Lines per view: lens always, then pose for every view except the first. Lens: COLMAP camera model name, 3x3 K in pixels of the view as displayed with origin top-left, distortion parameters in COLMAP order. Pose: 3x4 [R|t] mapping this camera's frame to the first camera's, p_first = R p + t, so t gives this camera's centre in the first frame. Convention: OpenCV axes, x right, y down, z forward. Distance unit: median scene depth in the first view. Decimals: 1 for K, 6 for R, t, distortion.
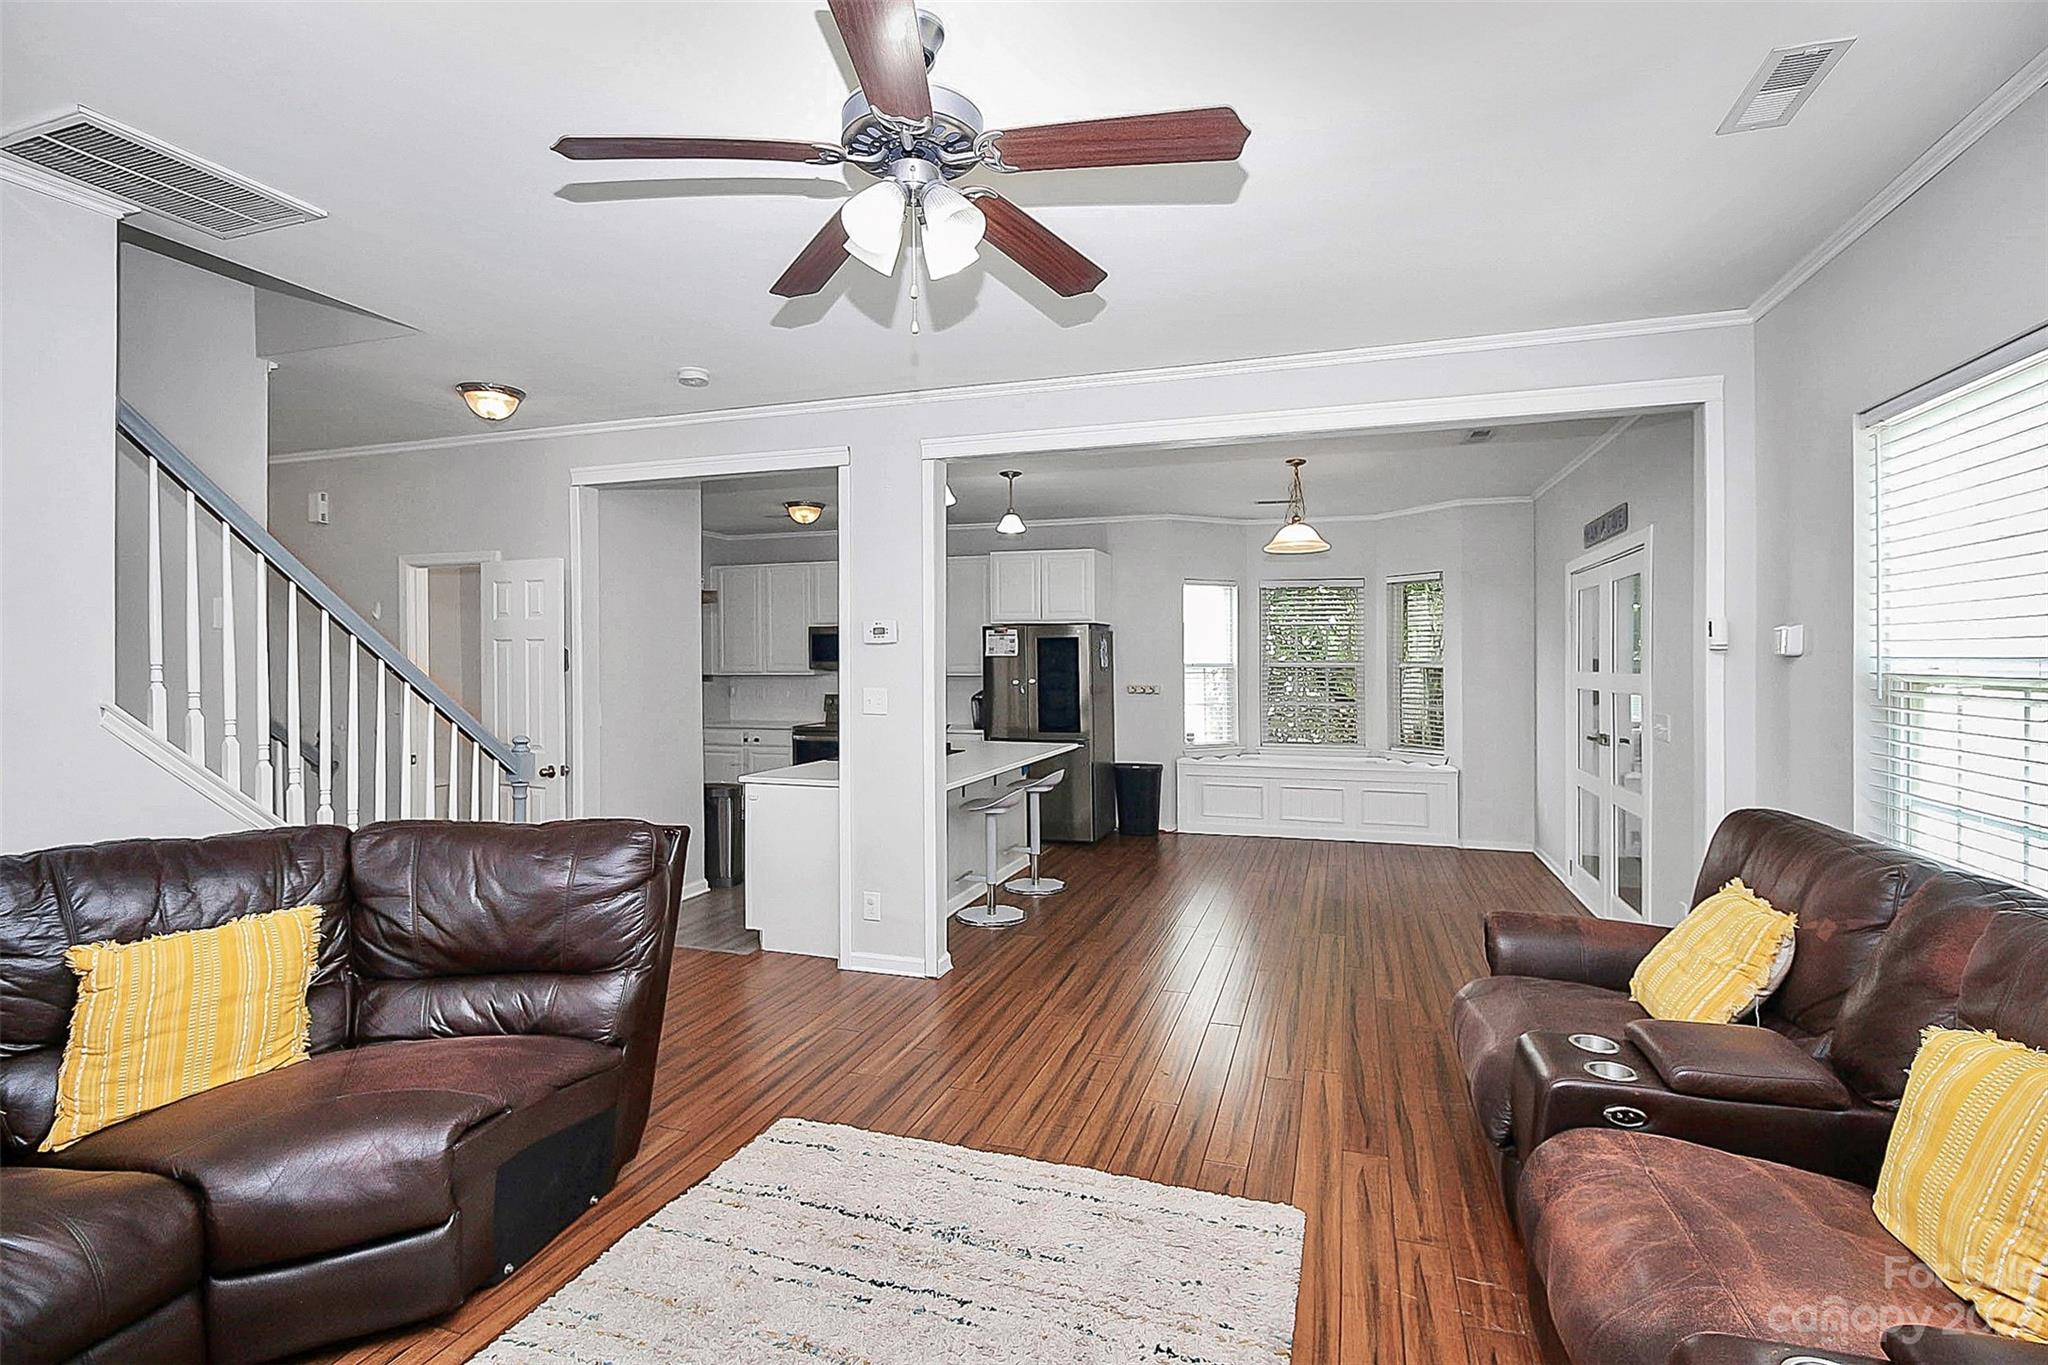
lens RADIAL K [[972.9, 0, 1025.0], [0, 972.9, 645.5], [0, 0, 1]] dist [0.000193, -0.000146]
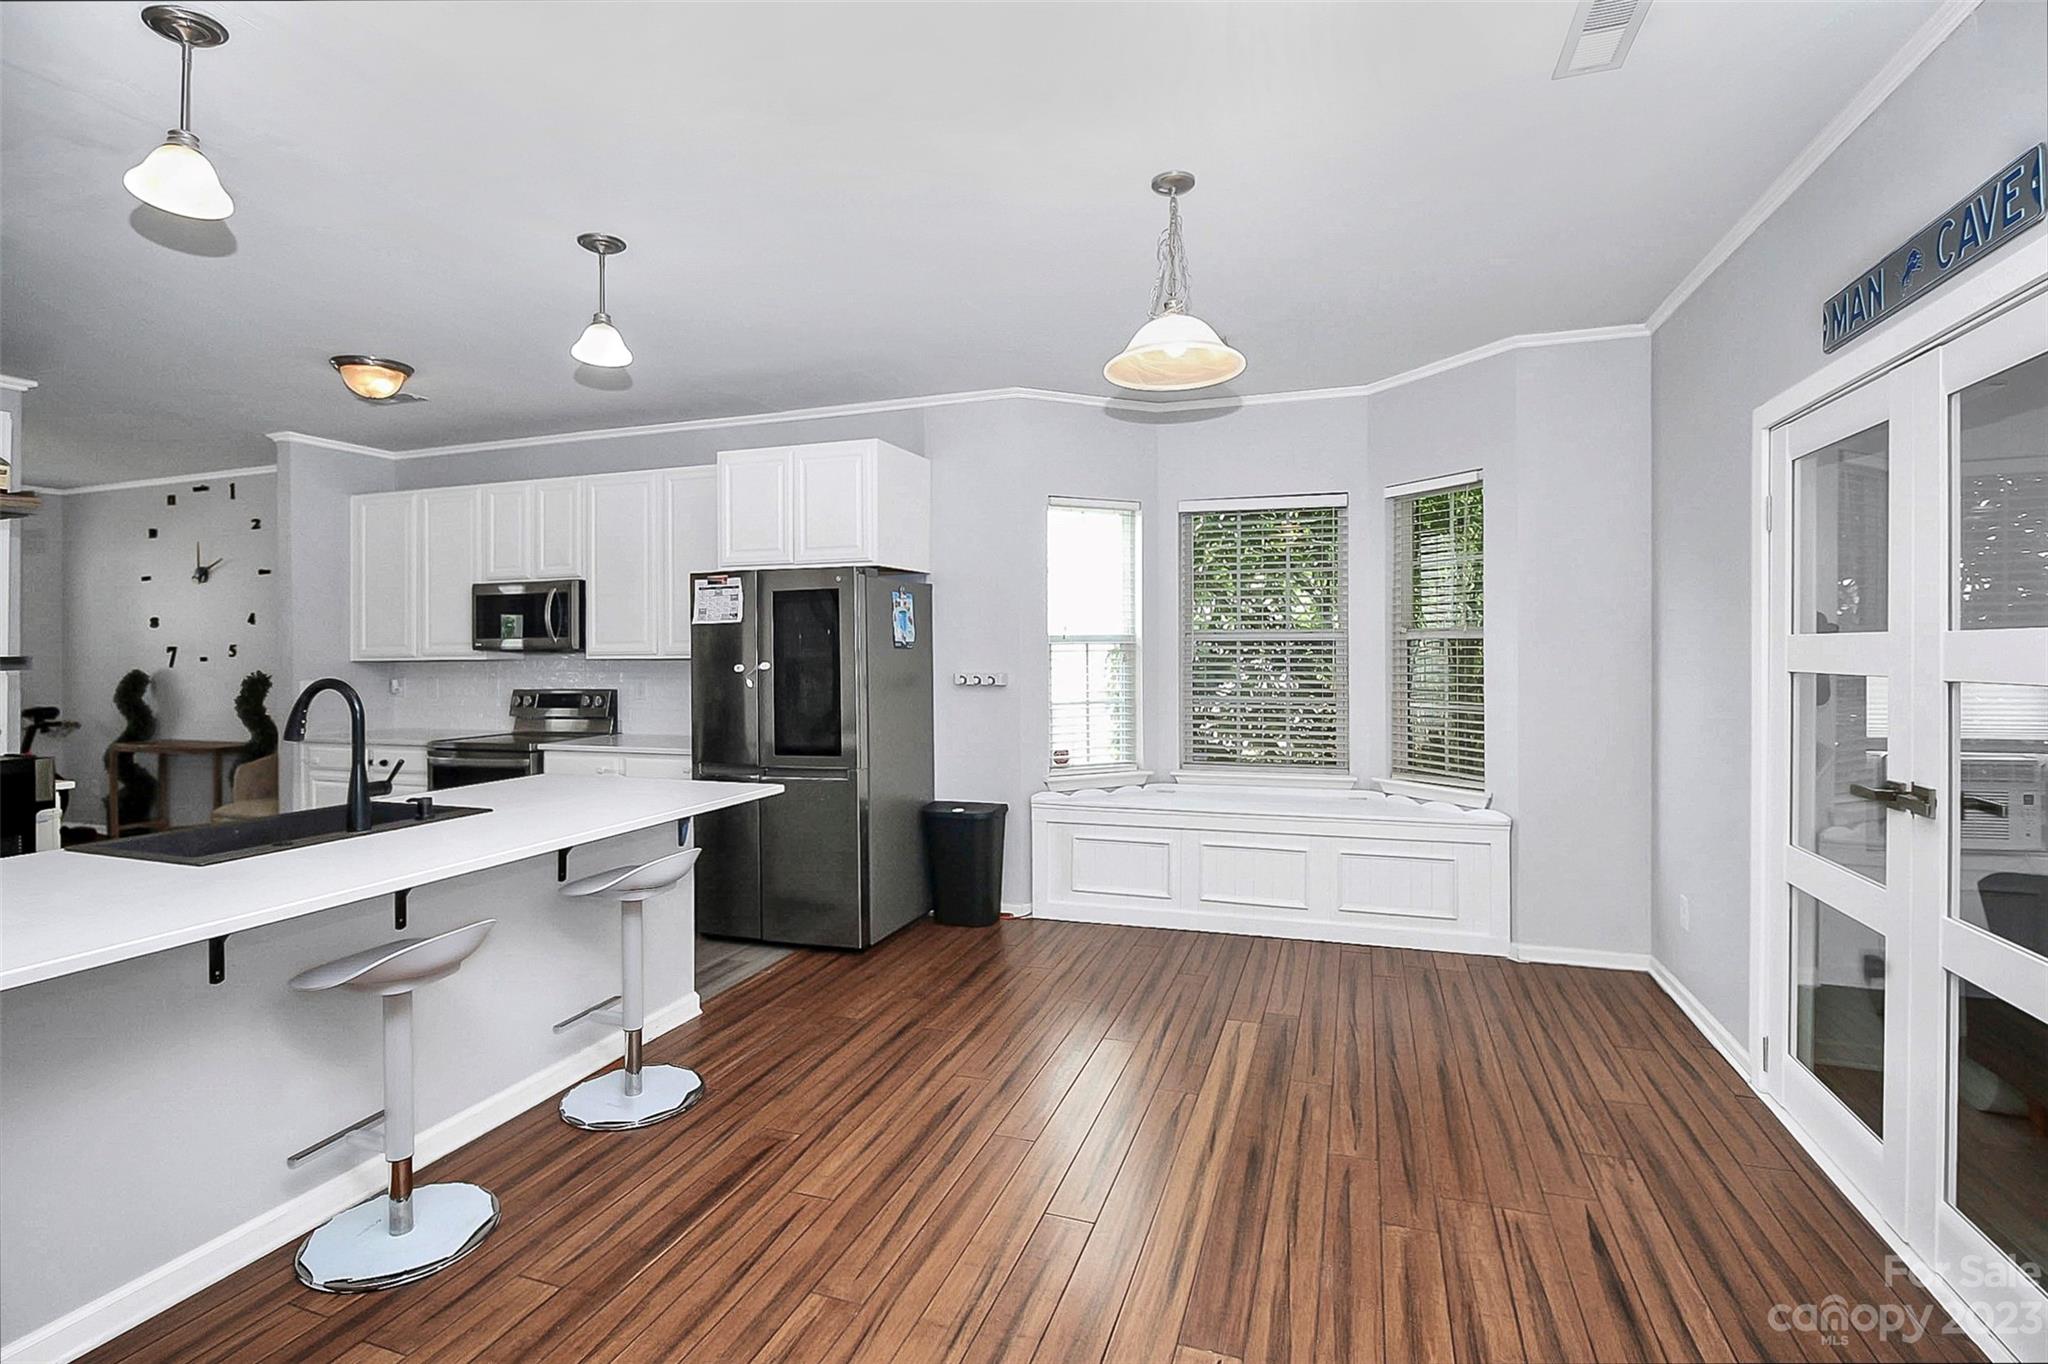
lens RADIAL K [[954.9, 0, 1022.7], [0, 954.9, 647.0], [0, 0, 1]] dist [0.001343, -0.010540]
pose [[0.999691, -0.006633, -0.023963, 0.173623], [0.006891, 0.999919, 0.010713, 0.020184], [0.023890, -0.010875, 0.999655, 0.433312]]
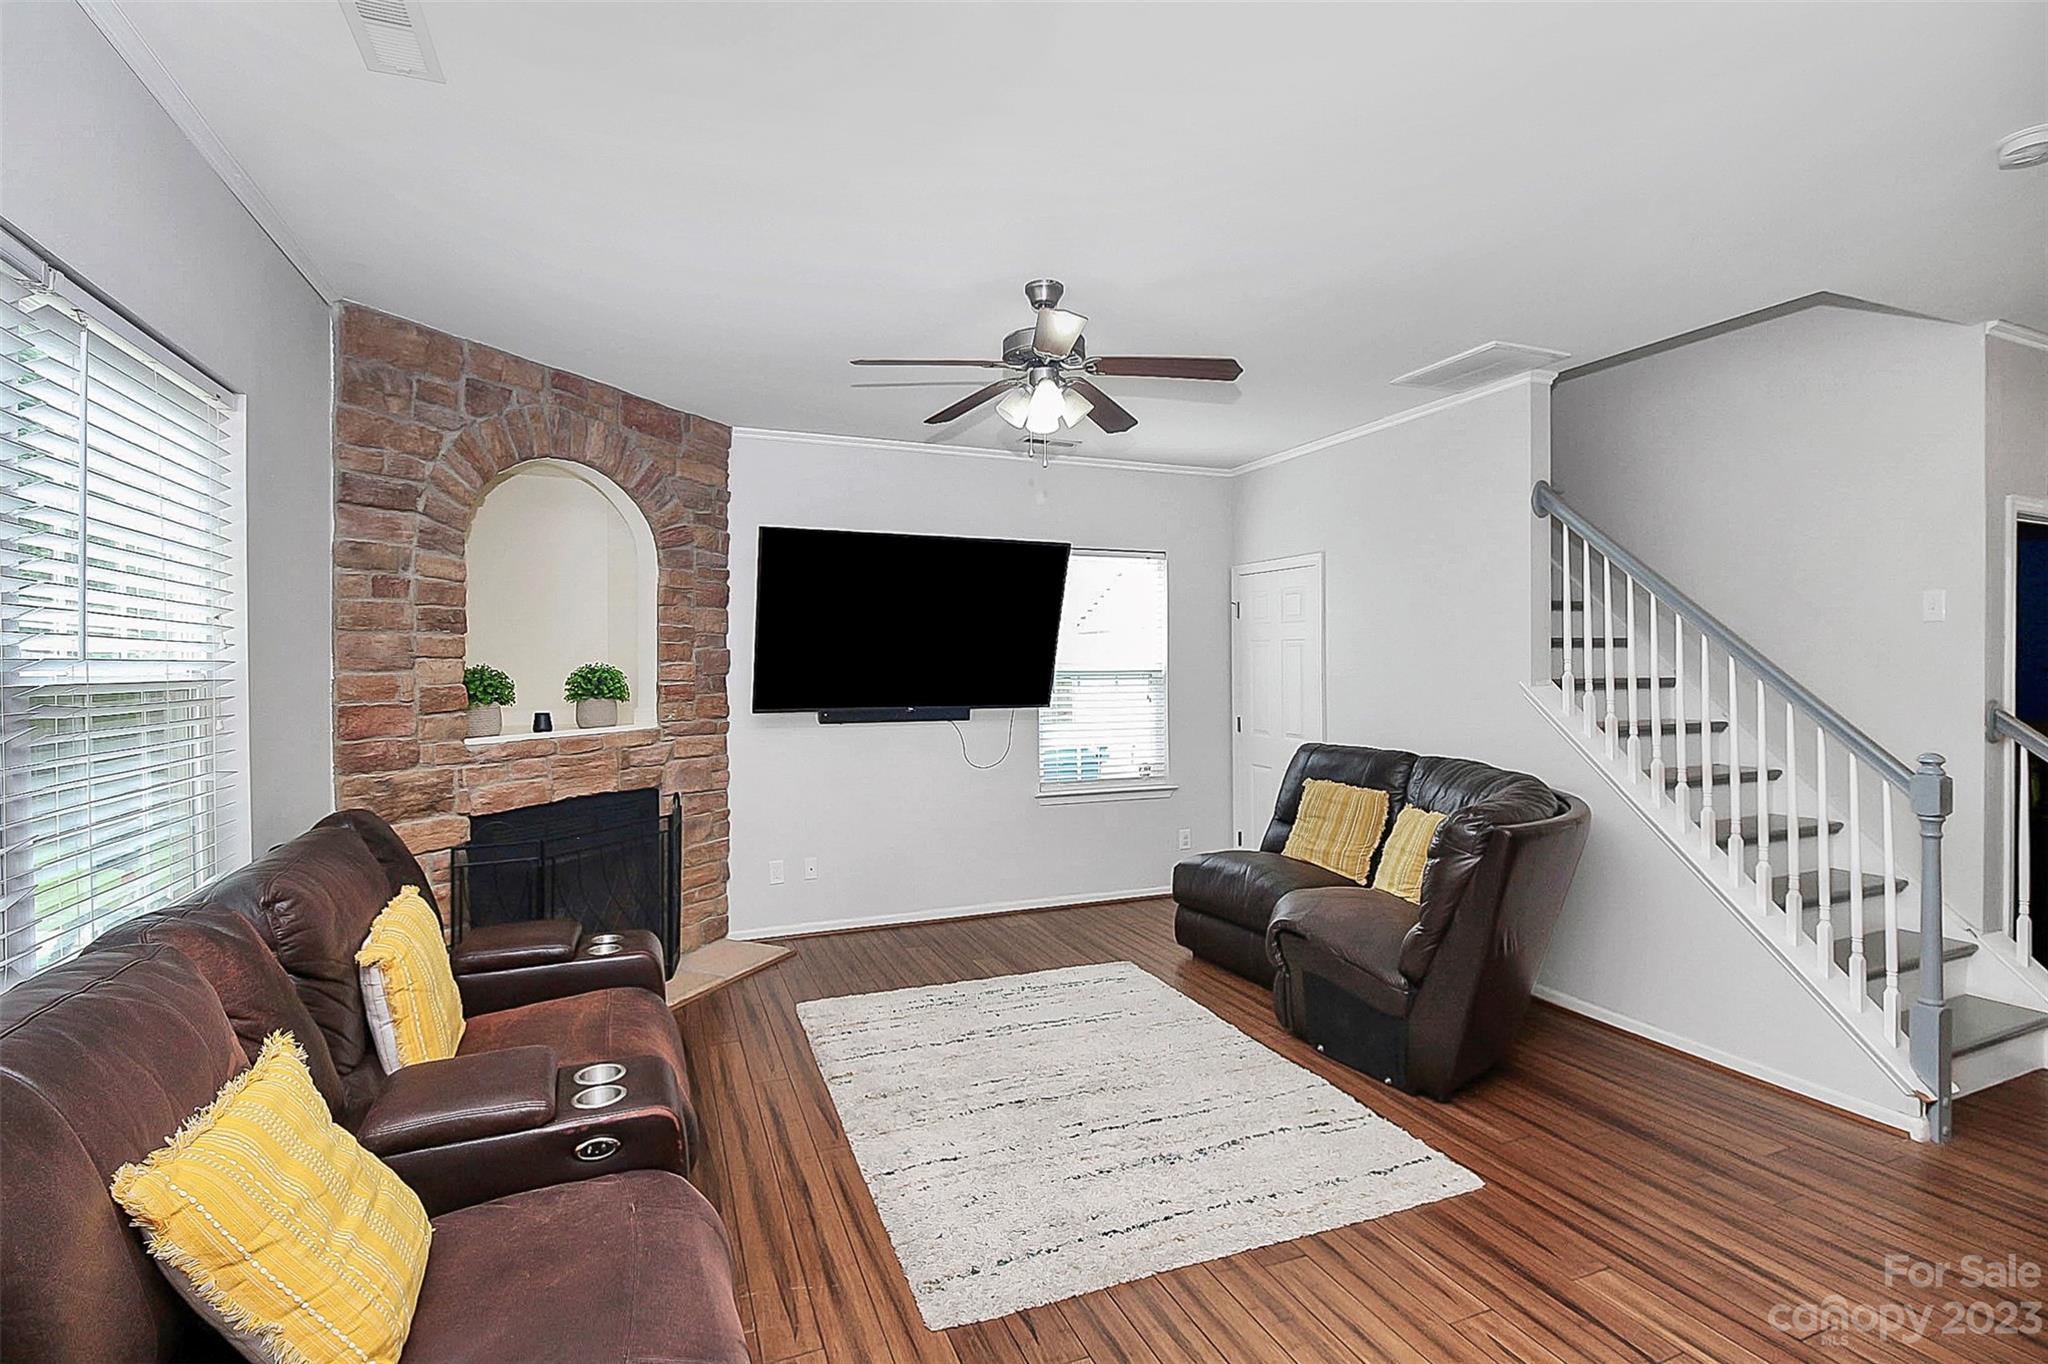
lens RADIAL K [[952.0, 0, 1028.5], [0, 952.0, 670.0], [0, 0, 1]] dist [-0.000886, -0.000855]
pose [[-0.757465, 0.009837, -0.652801, 0.250998], [0.020865, 0.999740, -0.009145, 0.009369], [0.652542, -0.020548, -0.757474, 0.564192]]
